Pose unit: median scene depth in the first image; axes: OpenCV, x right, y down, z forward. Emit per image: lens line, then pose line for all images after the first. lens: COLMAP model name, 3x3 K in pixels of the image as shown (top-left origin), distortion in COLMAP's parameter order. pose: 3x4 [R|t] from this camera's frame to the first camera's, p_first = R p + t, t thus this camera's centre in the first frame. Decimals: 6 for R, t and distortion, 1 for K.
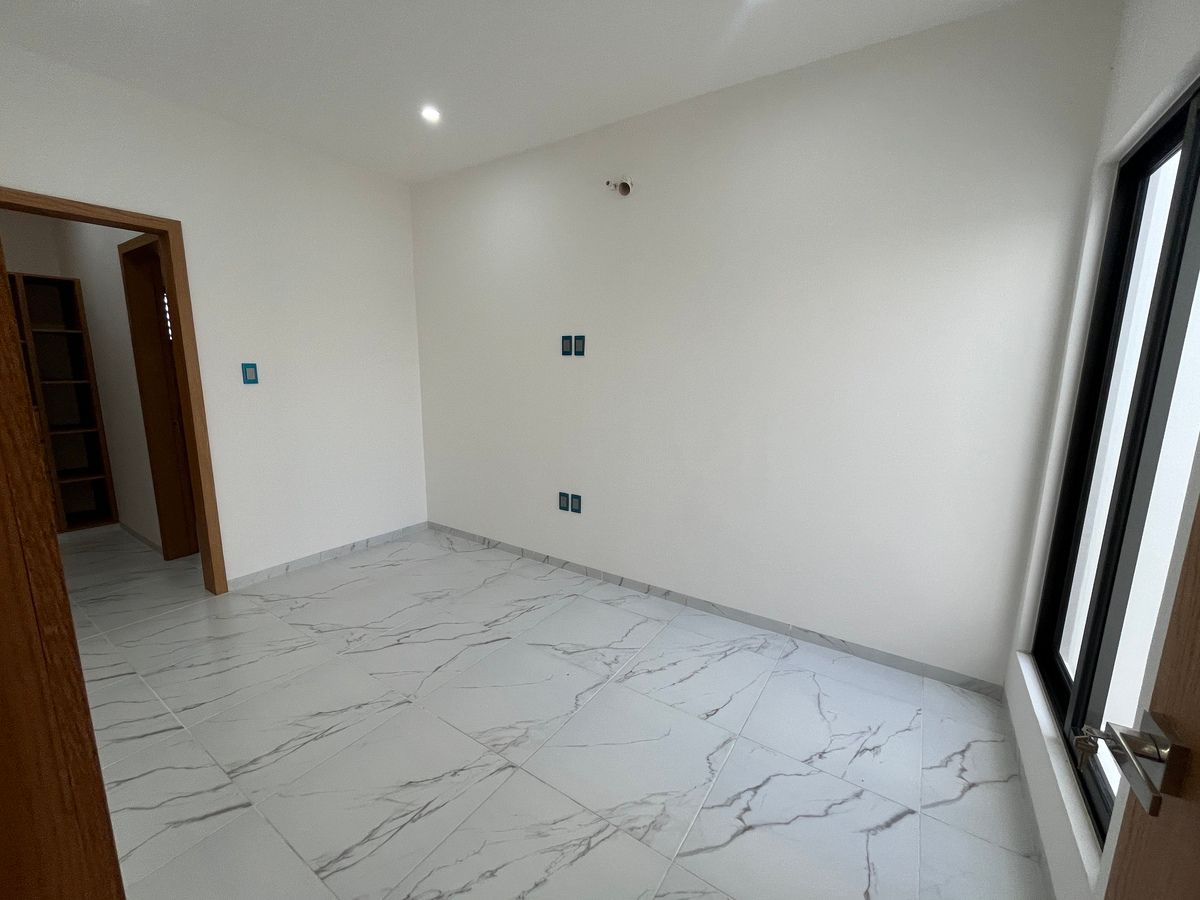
lens RADIAL K [[491.5, 0, 593.0], [0, 491.5, 449.2], [0, 0, 1]] dist [-0.002824, 0.000706]
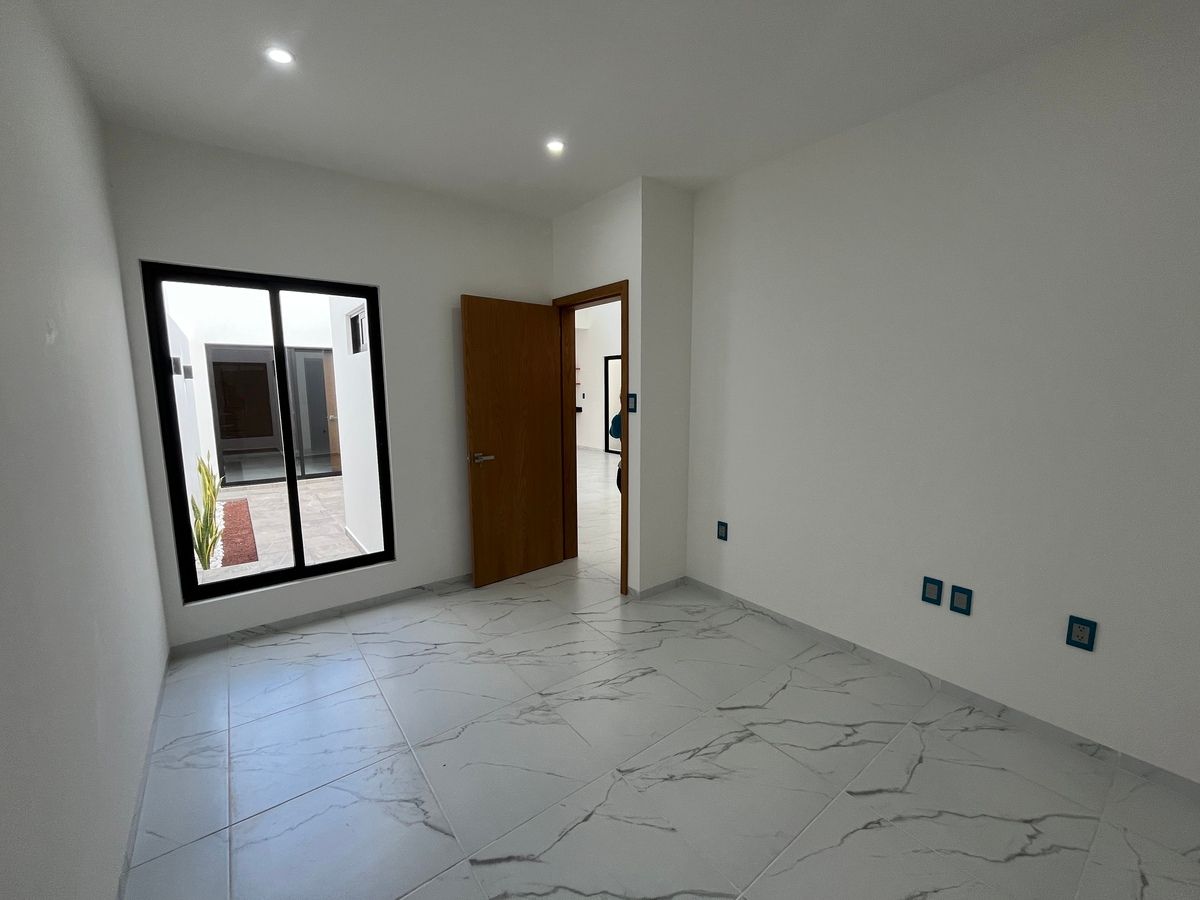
lens RADIAL K [[491.5, 0, 603.2], [0, 491.5, 454.3], [0, 0, 1]] dist [-0.002824, 0.000706]
pose [[-0.952465, -0.048150, 0.300819, -0.671851], [0.045044, 0.954320, 0.295373, -0.366008], [-0.301300, 0.294882, -0.906787, 1.887889]]
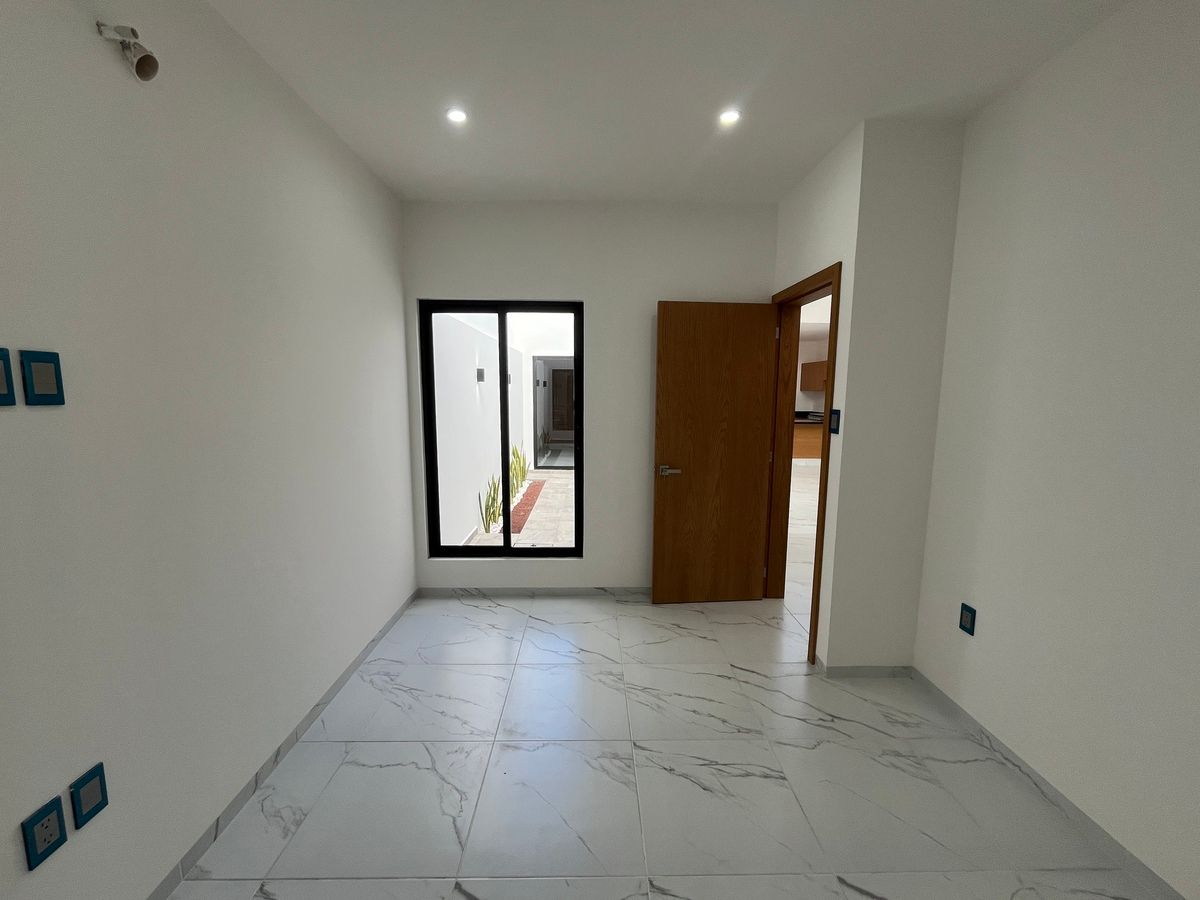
lens RADIAL K [[491.5, 0, 599.5], [0, 491.5, 453.2], [0, 0, 1]] dist [-0.002824, 0.000706]
pose [[-0.582614, -0.120737, 0.803731, -0.954086], [0.120849, 0.965042, 0.232572, -0.325901], [-0.803714, 0.232630, -0.547656, 1.488893]]
